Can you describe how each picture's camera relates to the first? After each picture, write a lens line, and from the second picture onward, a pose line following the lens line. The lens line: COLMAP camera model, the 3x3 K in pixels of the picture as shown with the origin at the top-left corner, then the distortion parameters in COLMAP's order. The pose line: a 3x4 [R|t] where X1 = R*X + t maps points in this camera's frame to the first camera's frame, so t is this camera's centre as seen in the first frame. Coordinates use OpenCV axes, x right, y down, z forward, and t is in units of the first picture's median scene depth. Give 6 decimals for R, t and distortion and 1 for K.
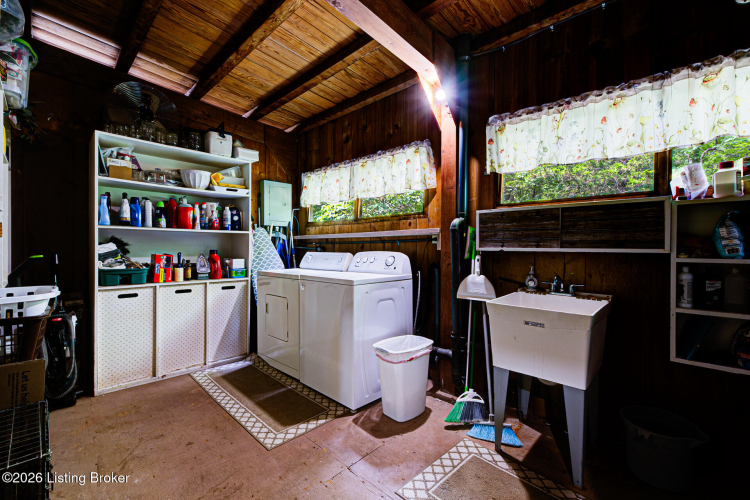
lens RADIAL K [[310.7, 0, 375.7], [0, 310.7, 251.4], [0, 0, 1]] dist [0.020857, 0.000157]
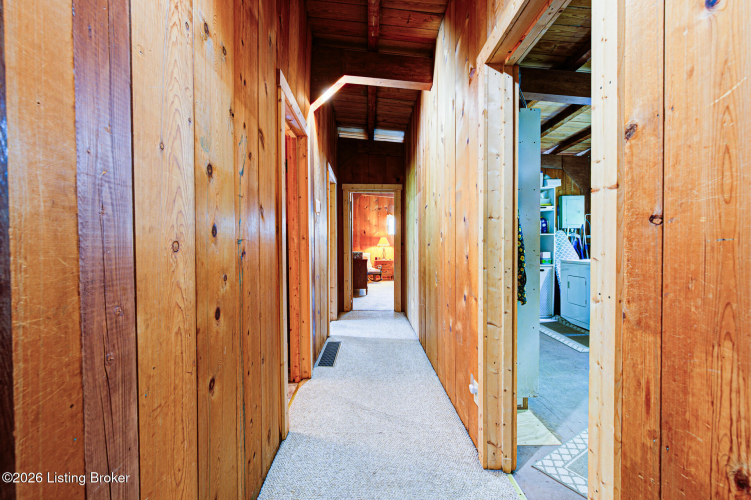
lens RADIAL K [[336.7, 0, 380.9], [0, 336.7, 254.7], [0, 0, 1]] dist [-0.000437, -0.000051]
pose [[0.726032, 0.006147, -0.687633, 0.100392], [0.013344, 0.999646, 0.023026, -0.011456], [0.687531, -0.025893, 0.725693, -0.724874]]
